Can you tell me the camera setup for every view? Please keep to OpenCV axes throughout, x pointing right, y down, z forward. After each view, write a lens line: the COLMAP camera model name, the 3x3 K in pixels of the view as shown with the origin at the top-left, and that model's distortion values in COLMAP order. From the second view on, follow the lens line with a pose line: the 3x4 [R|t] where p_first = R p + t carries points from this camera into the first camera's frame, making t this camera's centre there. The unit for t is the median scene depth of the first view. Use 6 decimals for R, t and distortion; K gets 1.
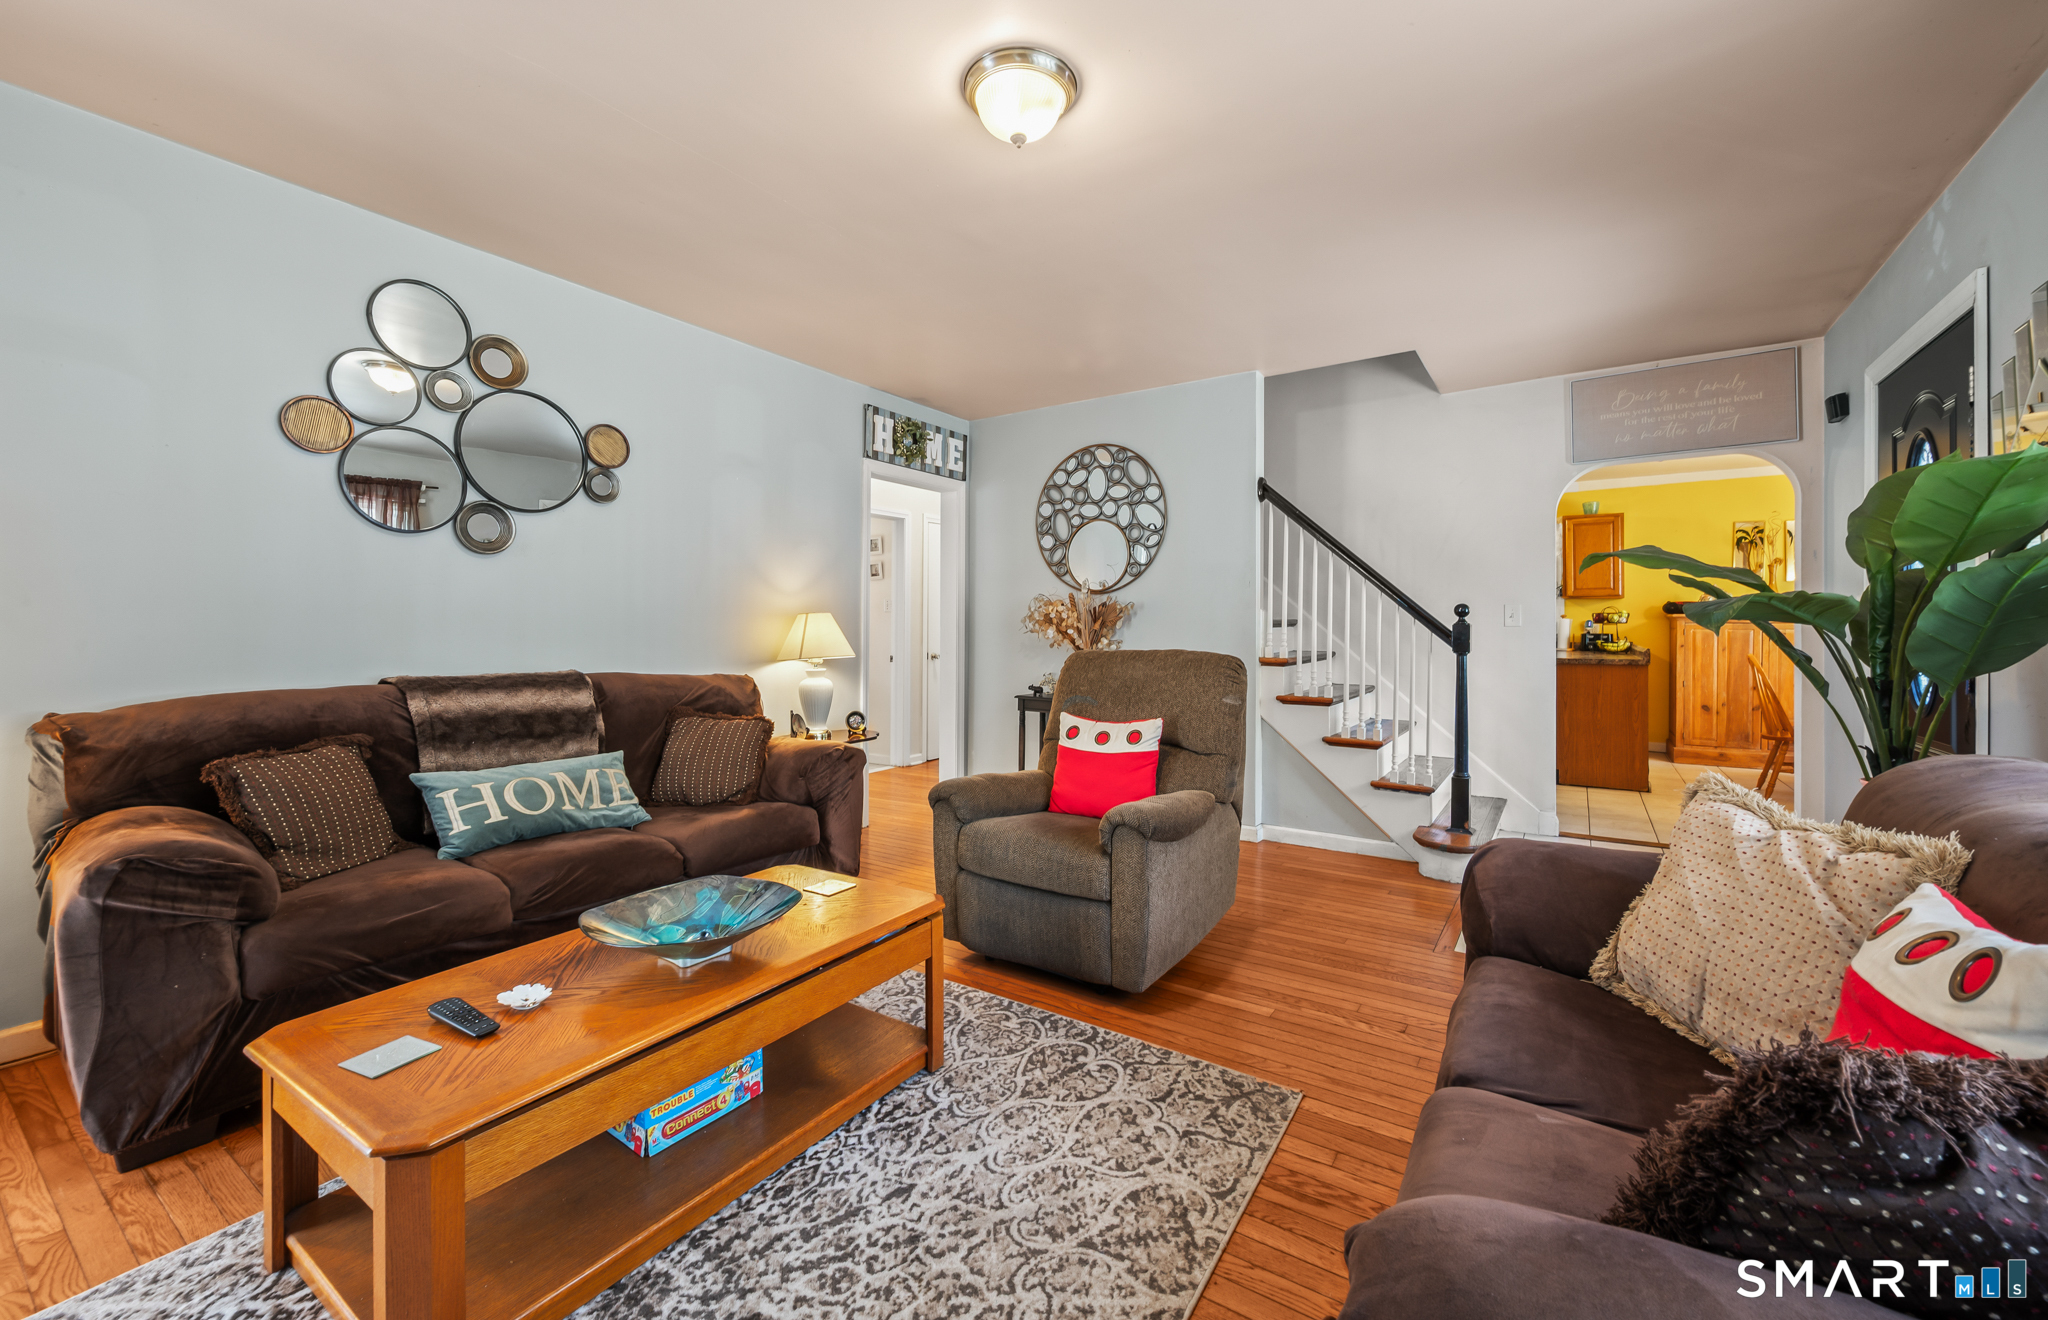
lens RADIAL K [[833.9, 0, 1071.4], [0, 833.9, 634.8], [0, 0, 1]] dist [0.000209, -0.000133]
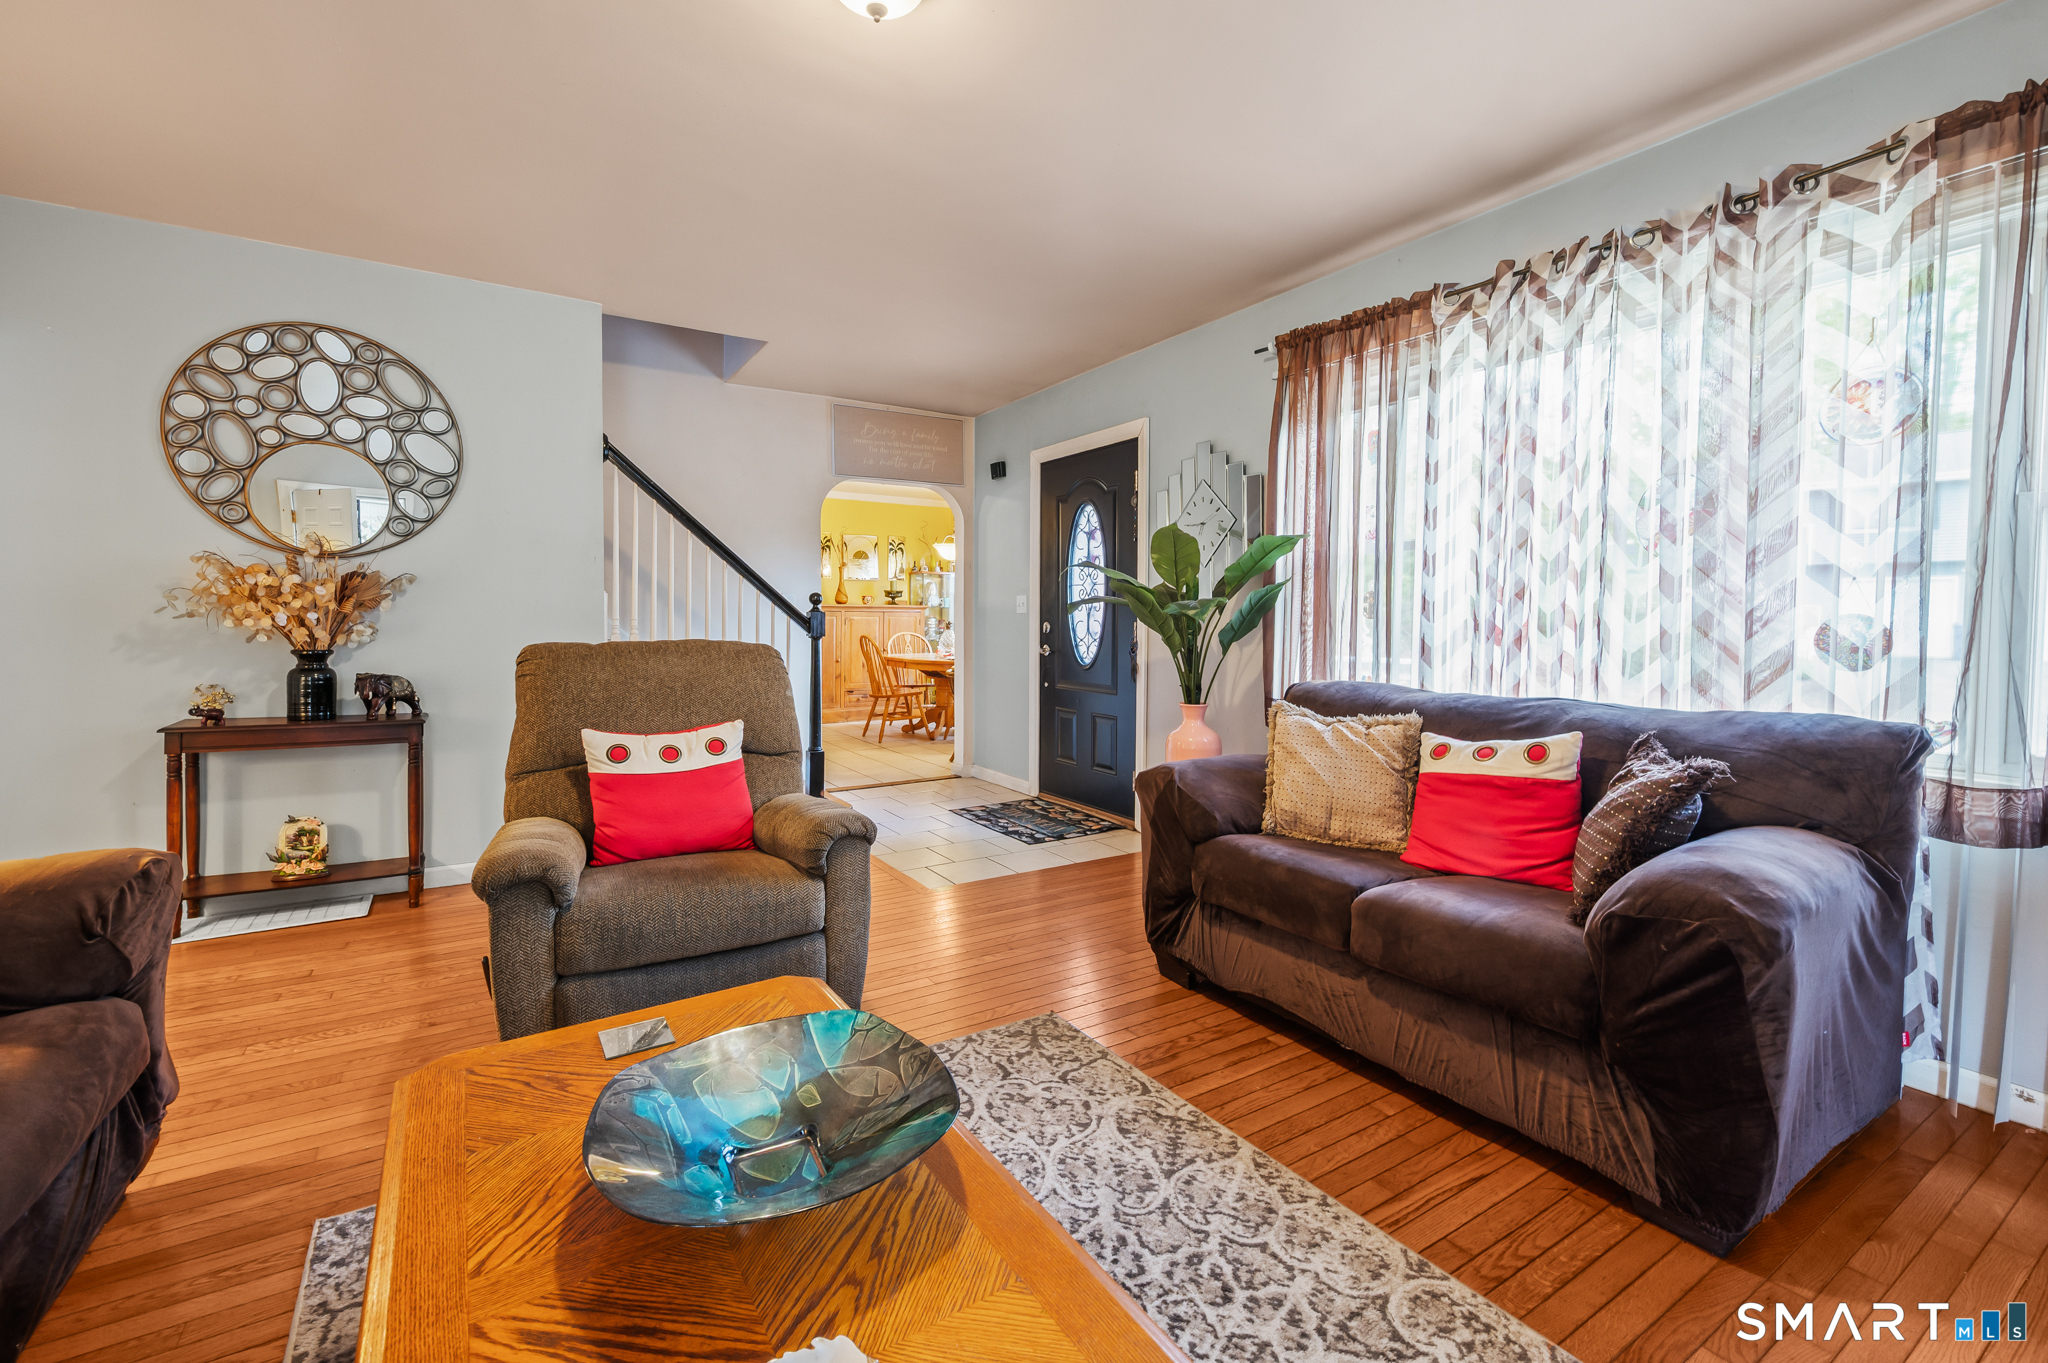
lens RADIAL K [[838.4, 0, 1039.3], [0, 838.4, 651.8], [0, 0, 1]] dist [0.000348, -0.000019]
pose [[0.420432, -0.033632, 0.906701, -0.541553], [-0.002417, 0.999268, 0.038187, -0.003435], [-0.907321, -0.018246, 0.420042, 0.363058]]
